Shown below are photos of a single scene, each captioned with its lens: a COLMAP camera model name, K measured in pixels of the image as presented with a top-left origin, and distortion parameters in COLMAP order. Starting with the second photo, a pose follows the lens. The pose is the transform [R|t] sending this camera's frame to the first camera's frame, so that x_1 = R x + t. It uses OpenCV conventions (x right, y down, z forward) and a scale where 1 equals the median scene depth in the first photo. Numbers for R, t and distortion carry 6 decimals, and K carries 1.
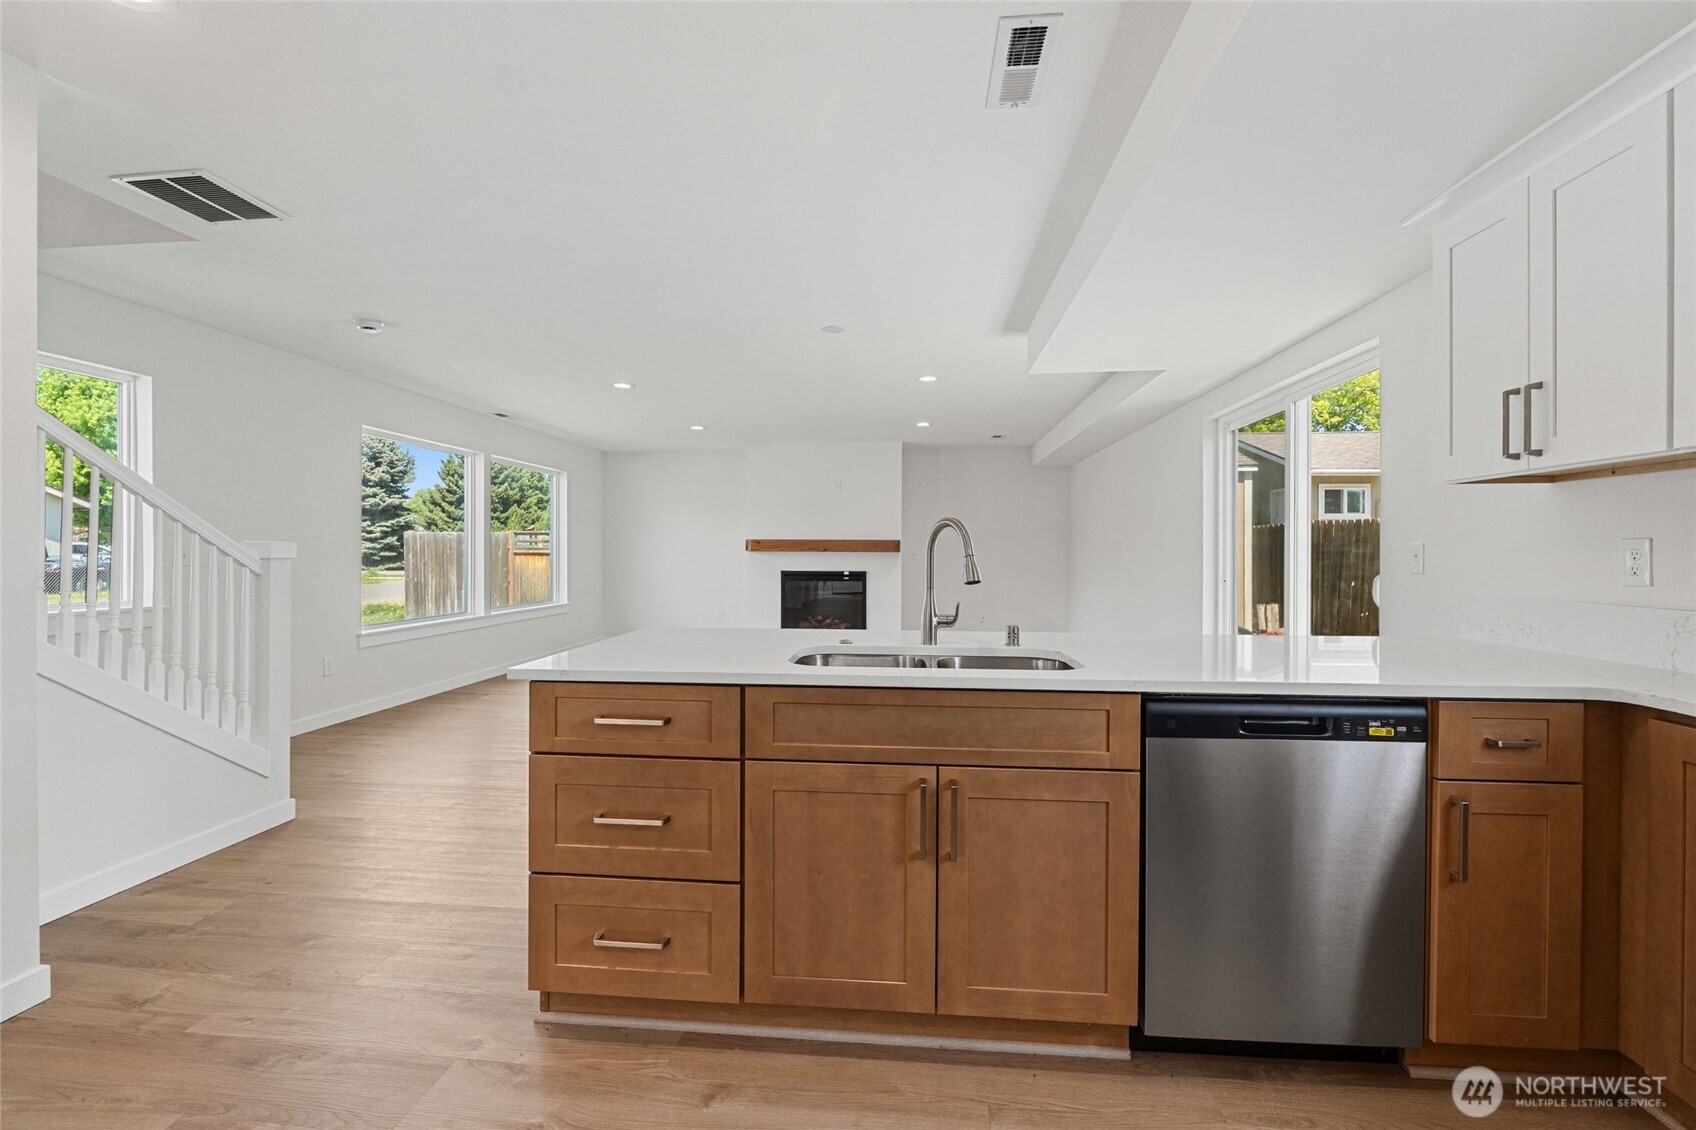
lens RADIAL K [[716.0, 0, 844.8], [0, 716.0, 556.3], [0, 0, 1]] dist [-0.002672, -0.000992]
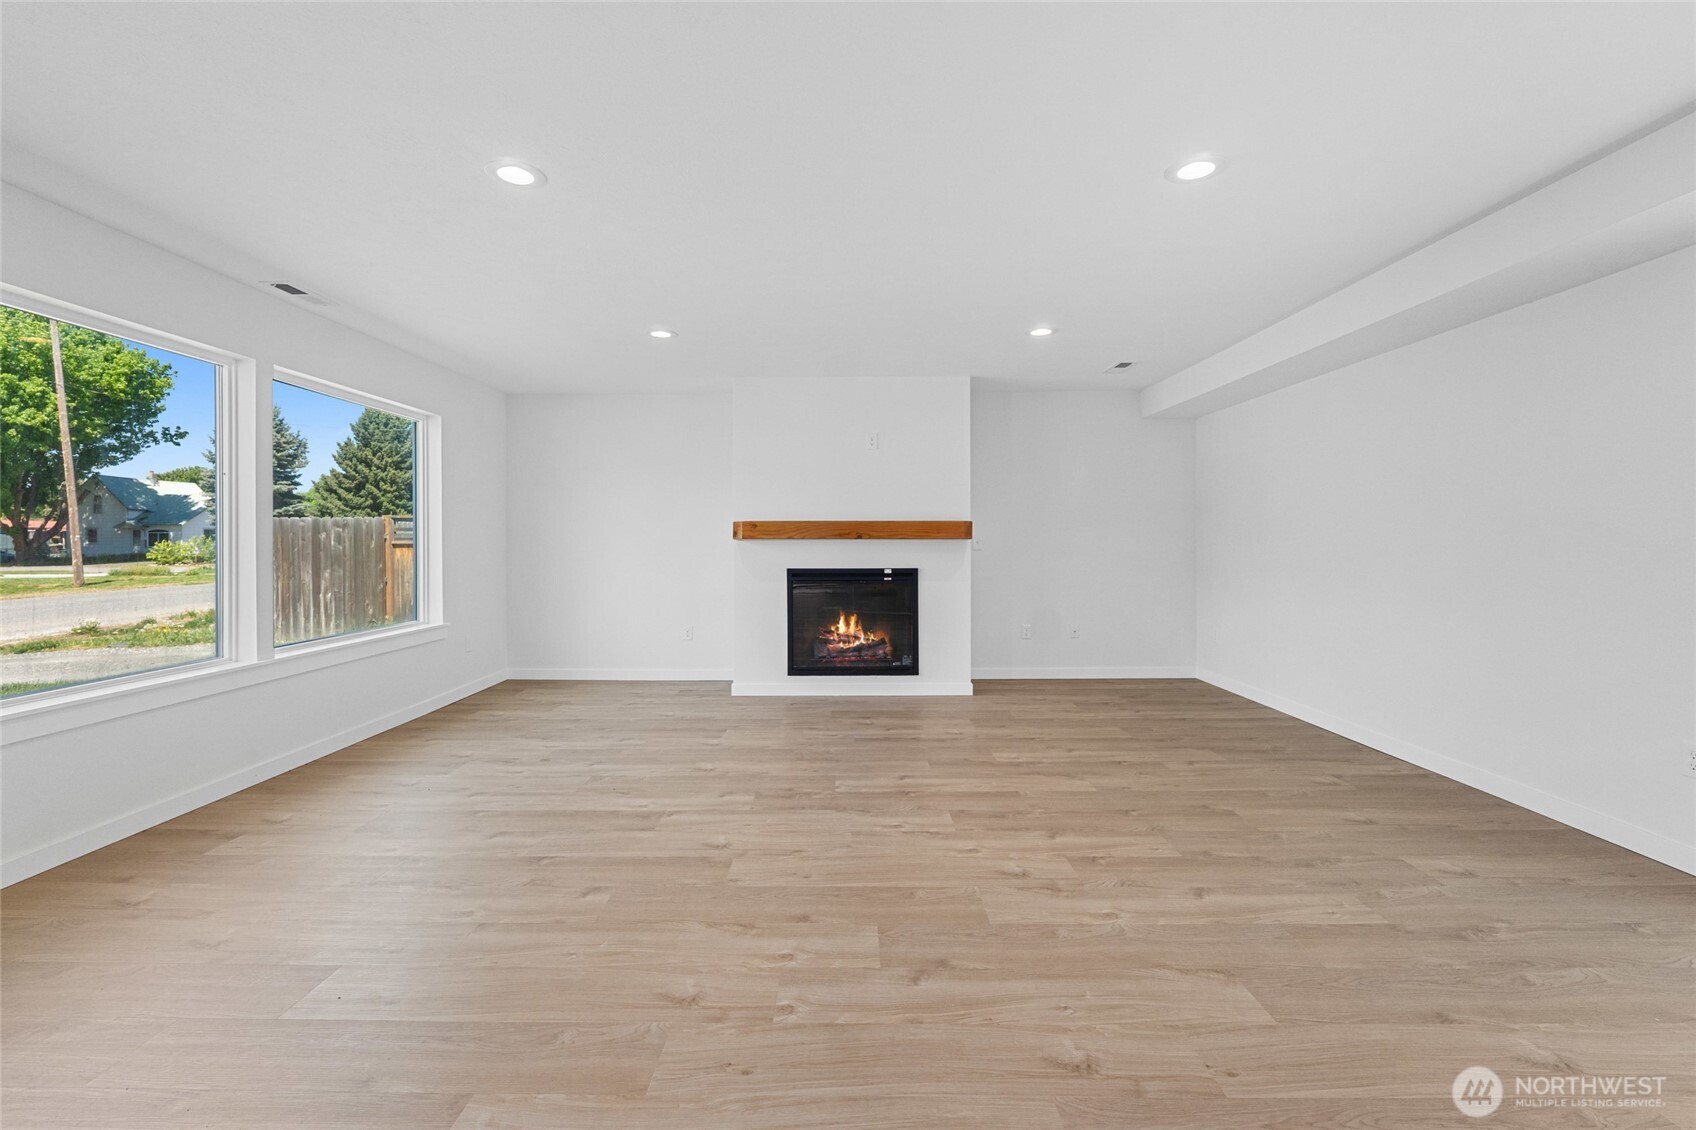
lens RADIAL K [[716.0, 0, 861.3], [0, 716.0, 532.0], [0, 0, 1]] dist [-0.002672, -0.000992]
pose [[0.993506, -0.006215, 0.113607, -0.048838], [0.008180, 0.999825, -0.016838, -0.001093], [-0.113483, 0.017658, 0.993383, 0.176652]]
